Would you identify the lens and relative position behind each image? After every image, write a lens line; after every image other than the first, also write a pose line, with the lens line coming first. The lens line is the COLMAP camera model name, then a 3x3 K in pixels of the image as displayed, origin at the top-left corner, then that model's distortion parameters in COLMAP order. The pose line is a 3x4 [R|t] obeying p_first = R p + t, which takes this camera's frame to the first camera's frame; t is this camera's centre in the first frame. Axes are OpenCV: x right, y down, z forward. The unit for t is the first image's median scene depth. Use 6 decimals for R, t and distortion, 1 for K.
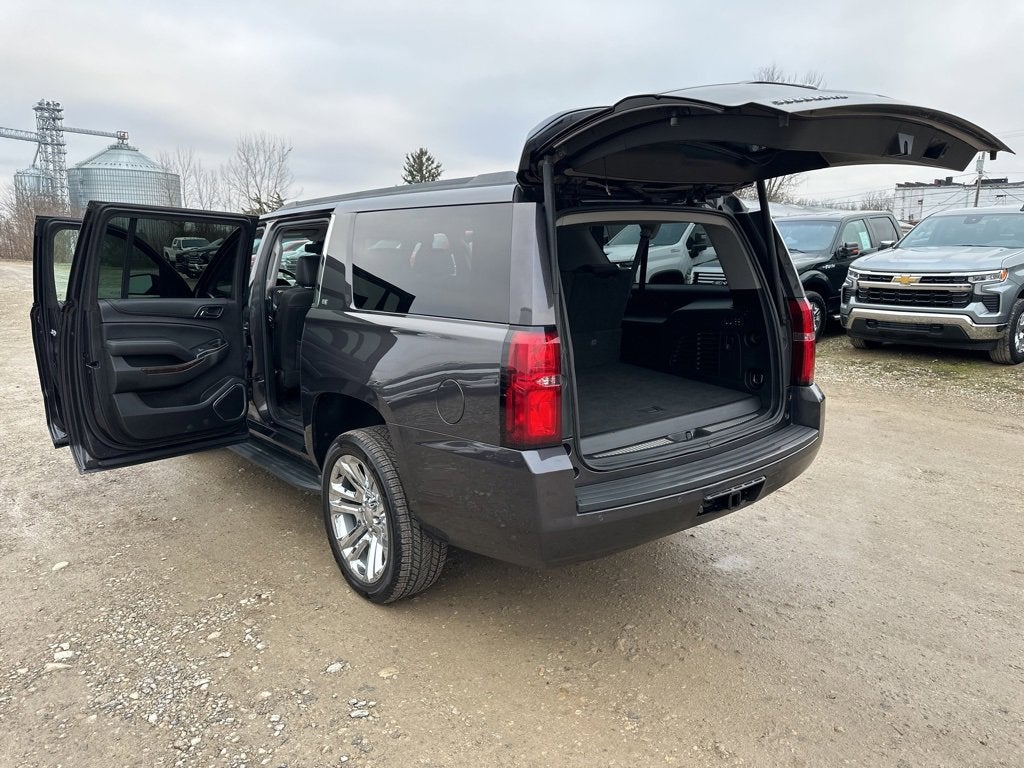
lens RADIAL K [[747.3, 0, 503.5], [0, 747.3, 375.5], [0, 0, 1]] dist [0.060005, -0.072008]
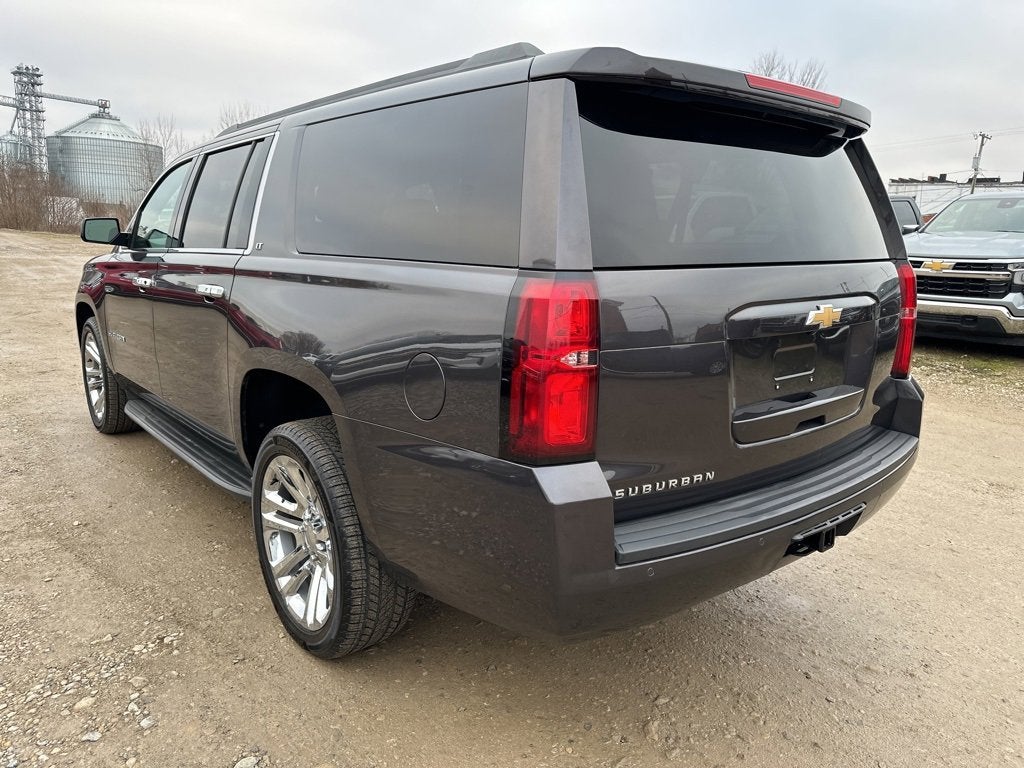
lens RADIAL K [[751.2, 0, 533.7], [0, 751.2, 358.7], [0, 0, 1]] dist [0.071288, -0.074987]
pose [[0.997738, 0.029861, 0.060228, -0.010765], [-0.029648, 0.999551, -0.004428, 0.007611], [-0.060333, 0.002632, 0.998175, 0.238060]]
